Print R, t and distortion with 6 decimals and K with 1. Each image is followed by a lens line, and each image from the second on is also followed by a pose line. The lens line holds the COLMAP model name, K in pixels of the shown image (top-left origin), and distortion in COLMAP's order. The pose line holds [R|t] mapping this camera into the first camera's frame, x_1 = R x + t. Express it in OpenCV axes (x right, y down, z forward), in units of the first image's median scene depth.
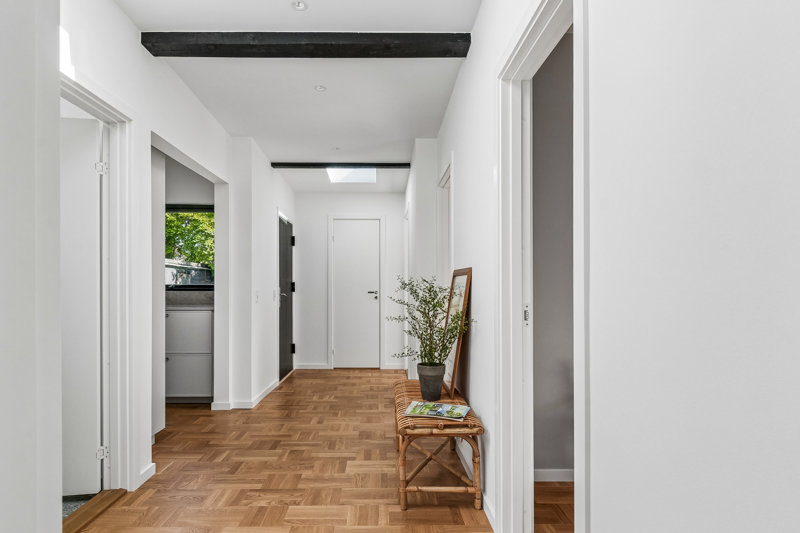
lens RADIAL K [[451.9, 0, 397.4], [0, 451.9, 286.2], [0, 0, 1]] dist [0.005090, -0.017811]
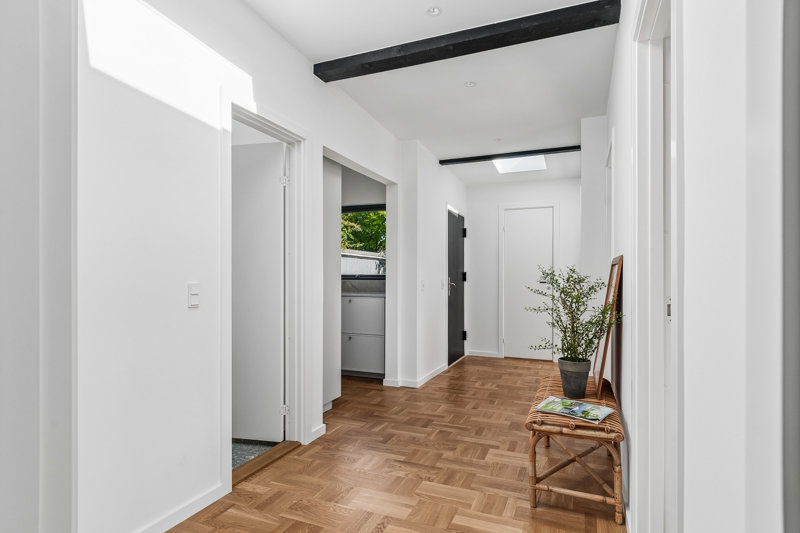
lens RADIAL K [[439.9, 0, 400.6], [0, 439.9, 276.2], [0, 0, 1]] dist [-0.002738, -0.002991]
pose [[0.913086, 0.000851, -0.407767, 0.116283], [-0.000589, 1.000000, 0.000769, -0.000137], [0.407767, -0.000462, 0.913086, 0.021698]]
